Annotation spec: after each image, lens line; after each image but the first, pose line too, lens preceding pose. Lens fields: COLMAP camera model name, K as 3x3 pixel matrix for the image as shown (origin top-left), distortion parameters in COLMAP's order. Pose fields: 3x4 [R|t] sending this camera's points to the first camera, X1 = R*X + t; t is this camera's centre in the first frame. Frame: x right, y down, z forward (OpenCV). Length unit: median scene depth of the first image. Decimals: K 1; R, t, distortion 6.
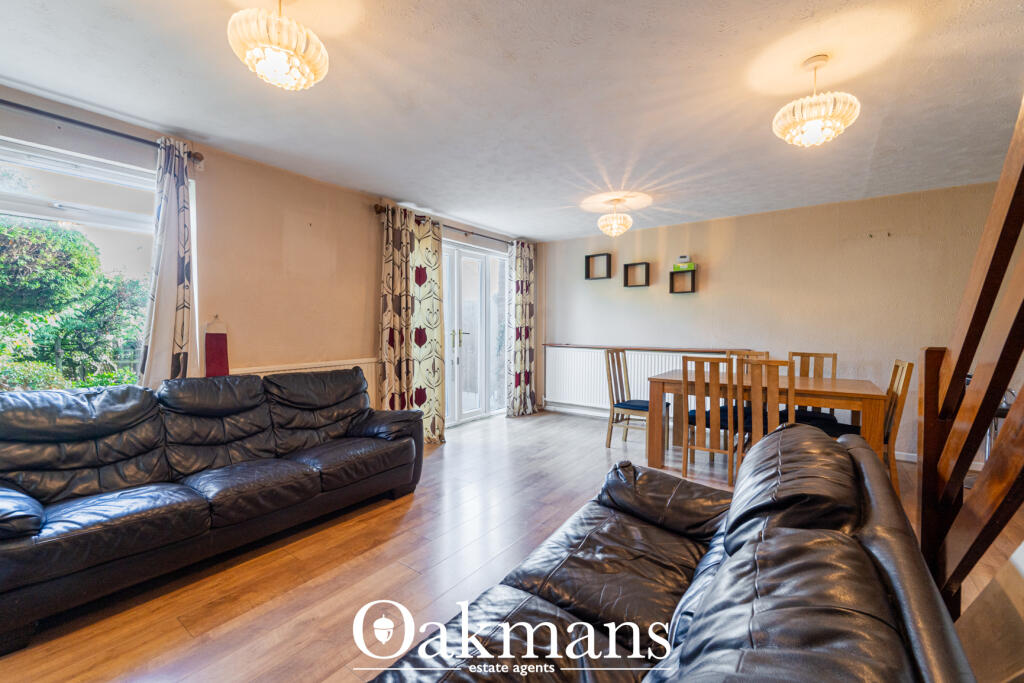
lens RADIAL K [[421.2, 0, 515.1], [0, 421.2, 338.6], [0, 0, 1]] dist [-0.000056, -0.000110]
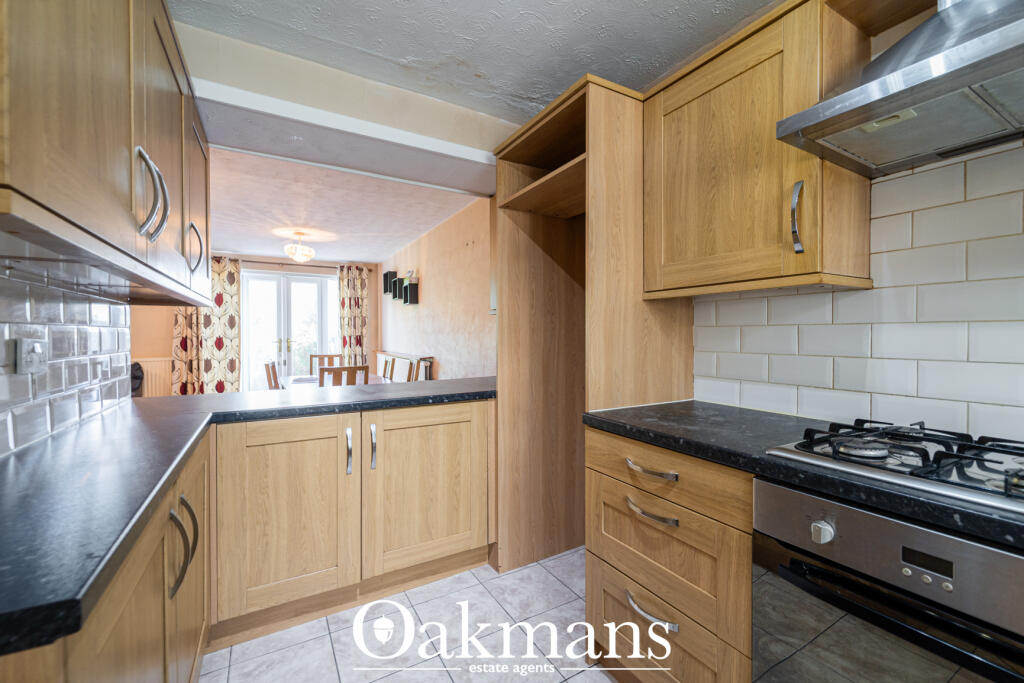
lens RADIAL K [[421.2, 0, 515.1], [0, 421.2, 338.6], [0, 0, 1]] dist [-0.000056, -0.000110]
pose [[0.914580, 0.000444, -0.404404, 1.216274], [-0.009316, 0.999757, -0.019970, -0.001170], [0.404297, 0.022032, 0.914362, 0.124590]]
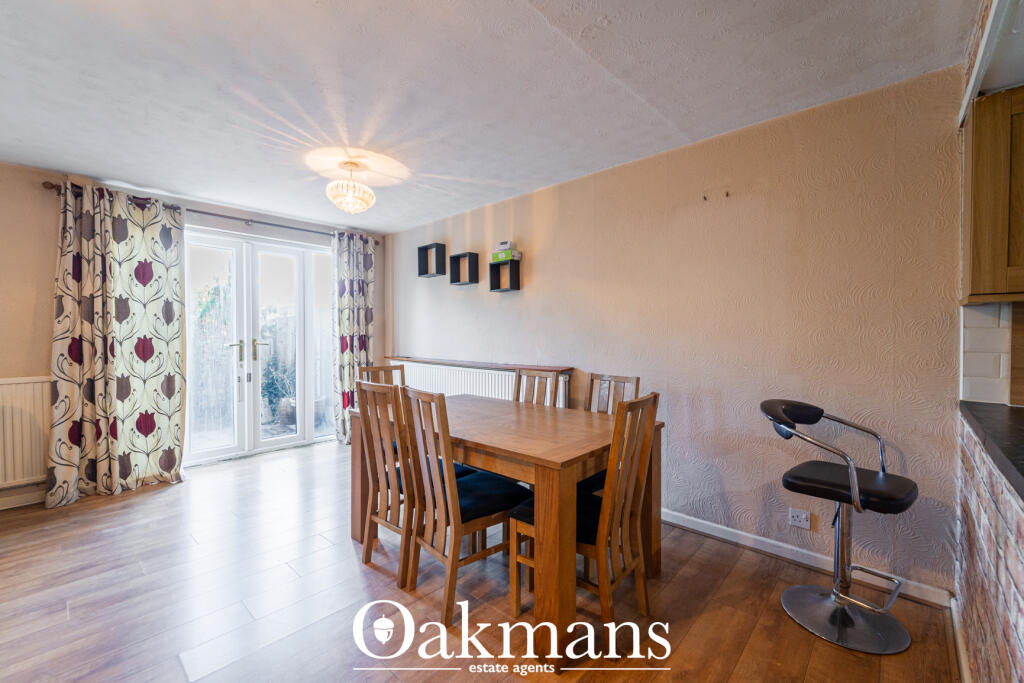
lens RADIAL K [[424.8, 0, 512.0], [0, 424.8, 341.5], [0, 0, 1]] dist [0.002409, 0.000056]
pose [[0.992357, 0.002757, -0.123371, 0.563416], [-0.004302, 0.999916, -0.012255, -0.010853], [0.123327, 0.012692, 0.992285, 0.280603]]
